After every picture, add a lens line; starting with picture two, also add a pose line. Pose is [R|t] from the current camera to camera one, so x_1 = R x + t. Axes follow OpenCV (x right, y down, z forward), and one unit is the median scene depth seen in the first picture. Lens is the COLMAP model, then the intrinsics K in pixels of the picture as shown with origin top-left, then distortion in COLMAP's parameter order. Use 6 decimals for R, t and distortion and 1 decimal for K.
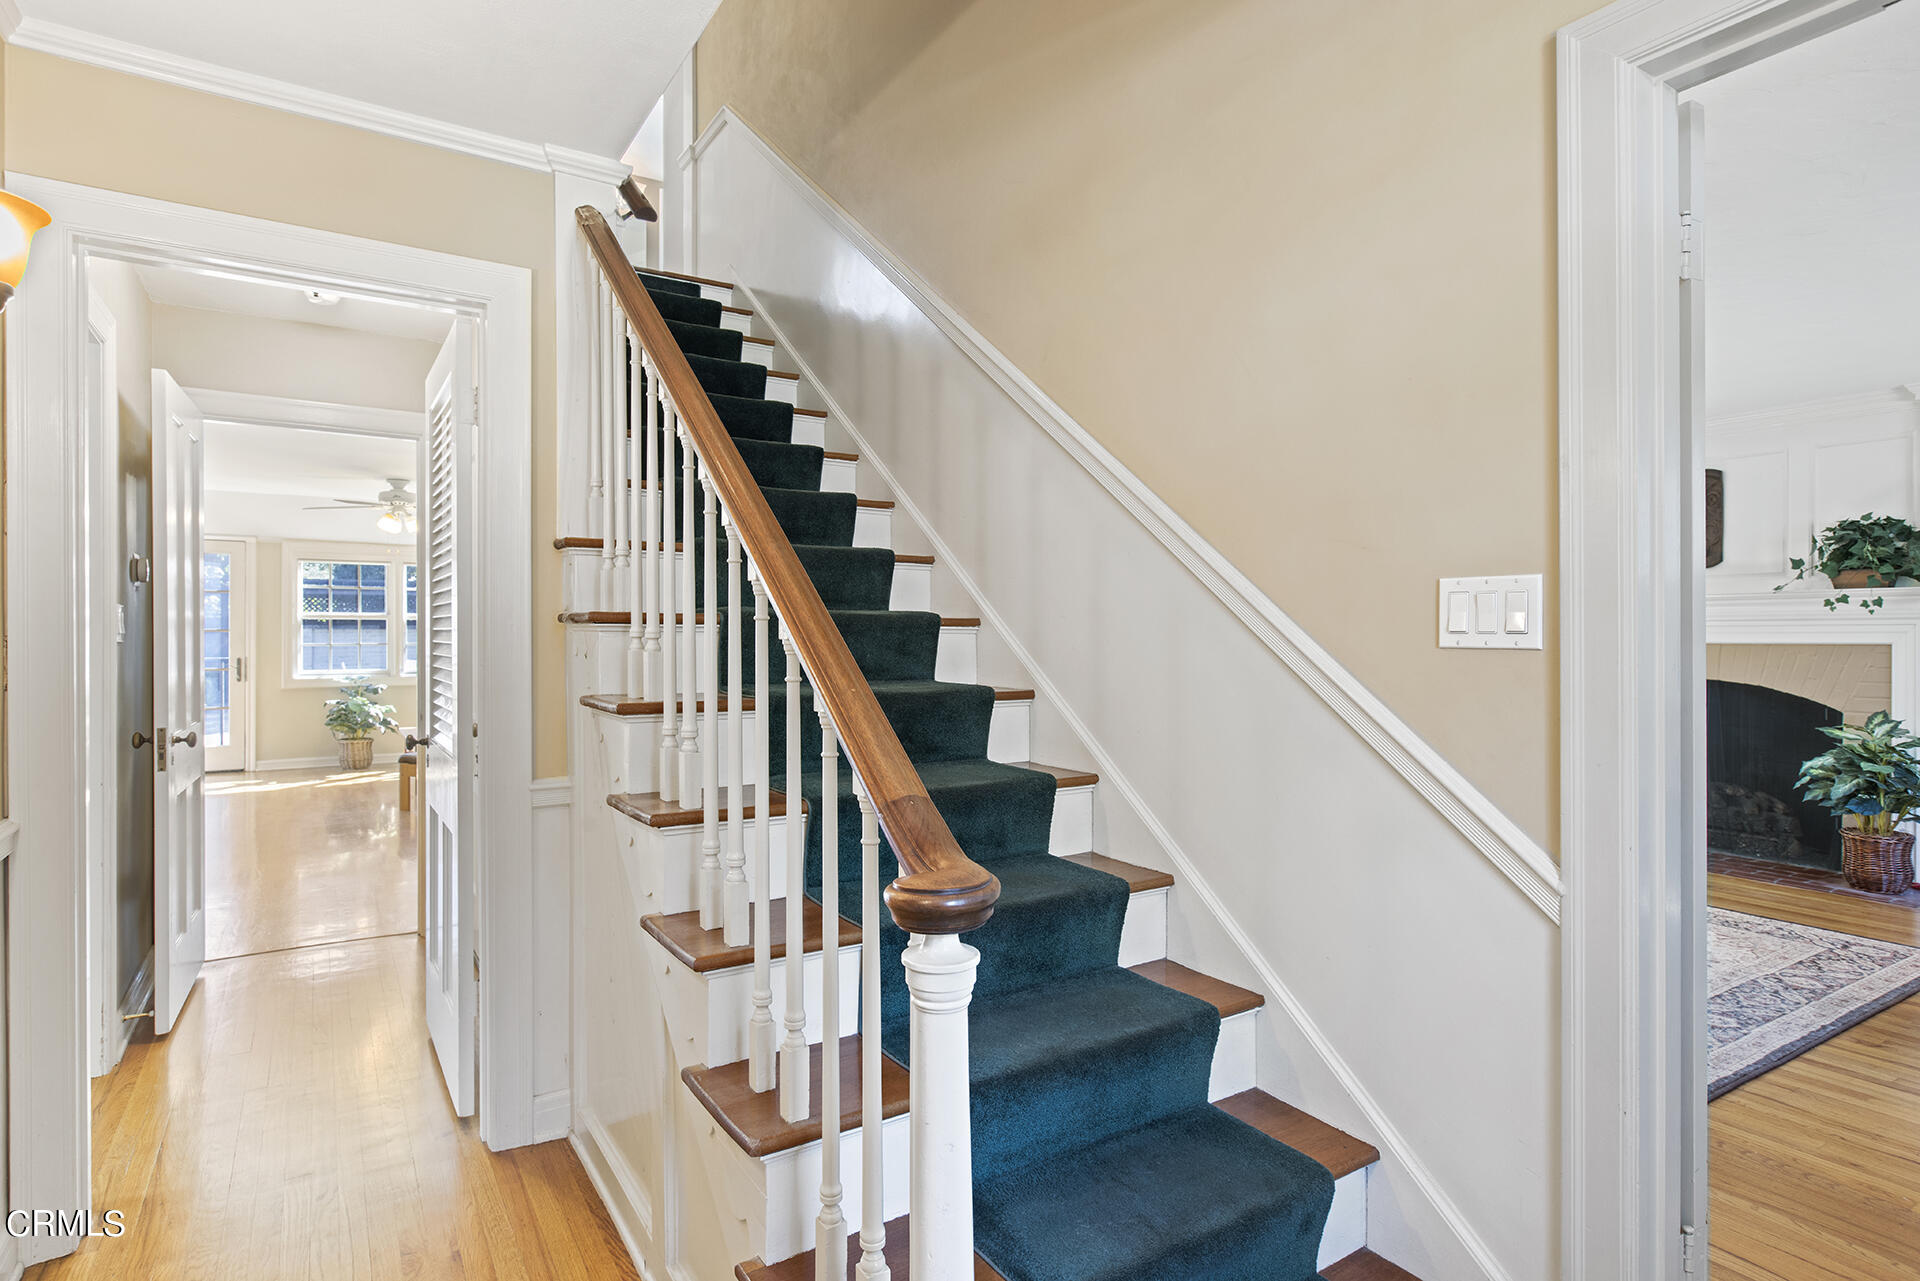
lens RADIAL K [[1009.6, 0, 950.4], [0, 1009.6, 646.7], [0, 0, 1]] dist [0.003550, 0.001787]
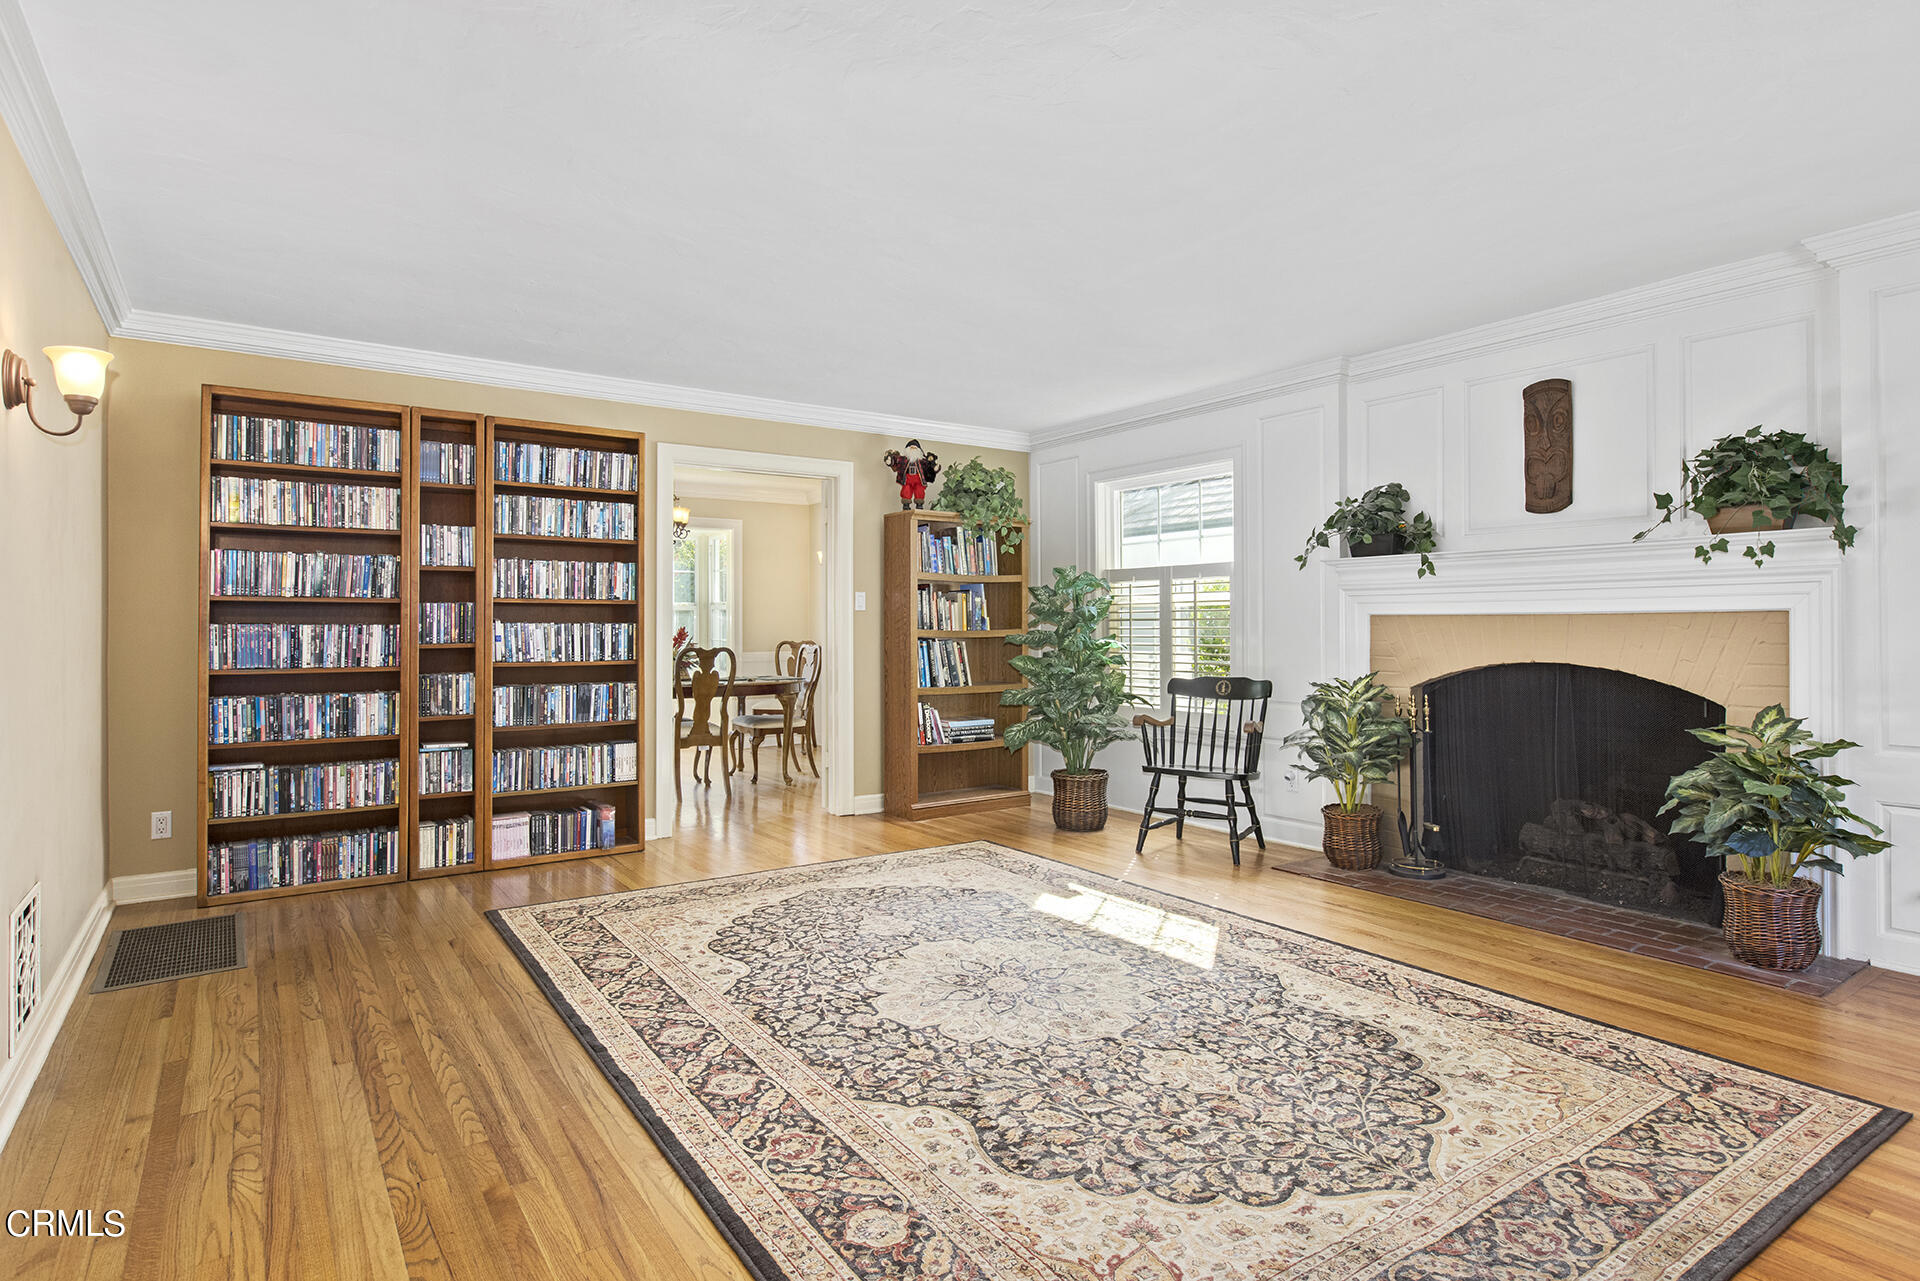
lens RADIAL K [[1009.6, 0, 950.9], [0, 1009.6, 631.7], [0, 0, 1]] dist [0.003550, 0.001787]
pose [[0.999315, -0.002794, 0.036912, 0.322878], [0.003117, 0.999957, -0.008710, 0.016808], [-0.036886, 0.008819, 0.999281, 0.320389]]
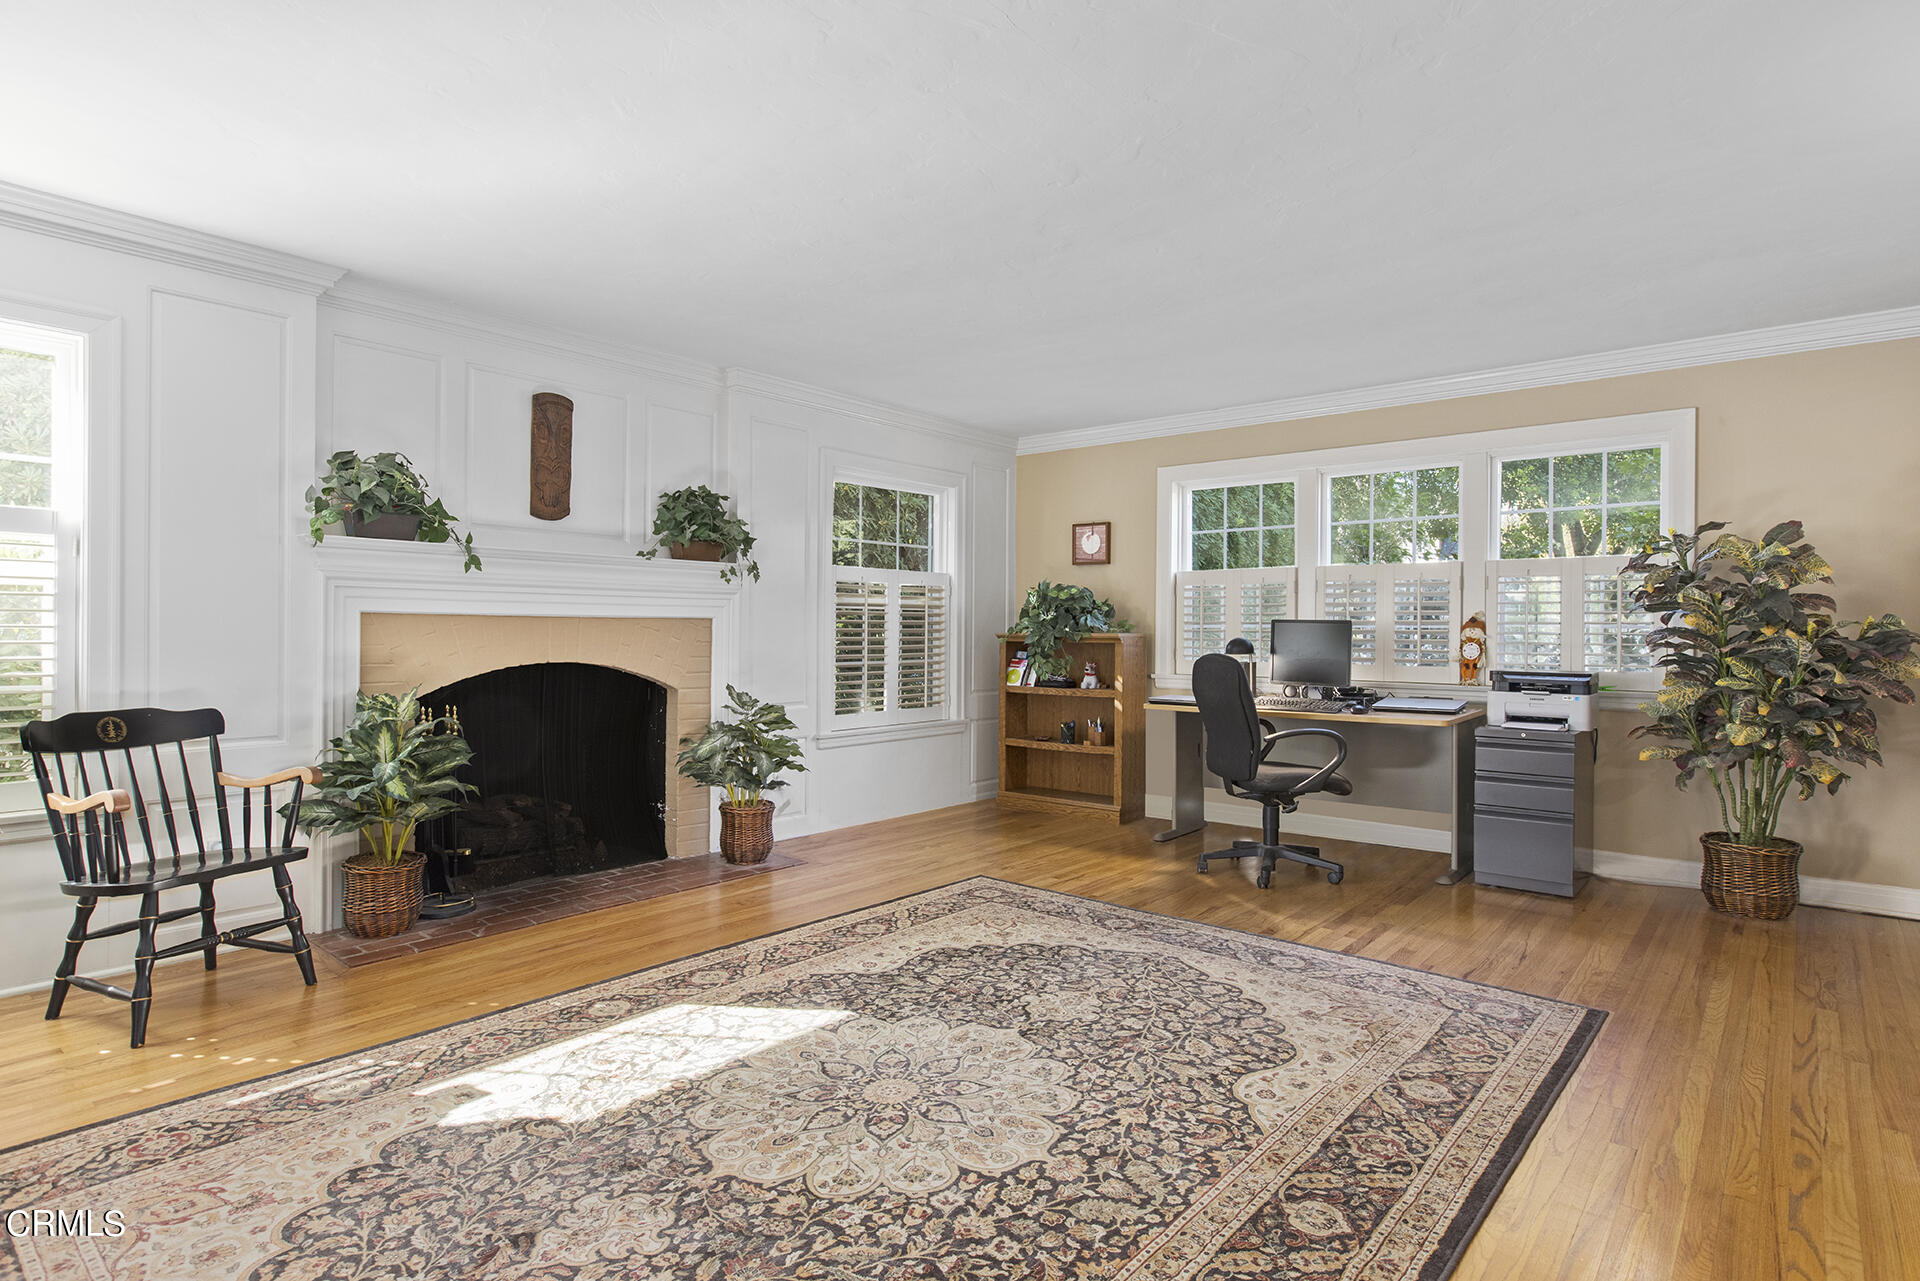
lens RADIAL K [[1009.6, 0, 950.5], [0, 1009.6, 630.6], [0, 0, 1]] dist [0.003550, 0.001787]
pose [[-0.297838, -0.000309, 0.954616, -0.104459], [0.006979, 0.999973, 0.002501, 0.008804], [-0.954591, 0.007407, -0.297828, 1.089047]]
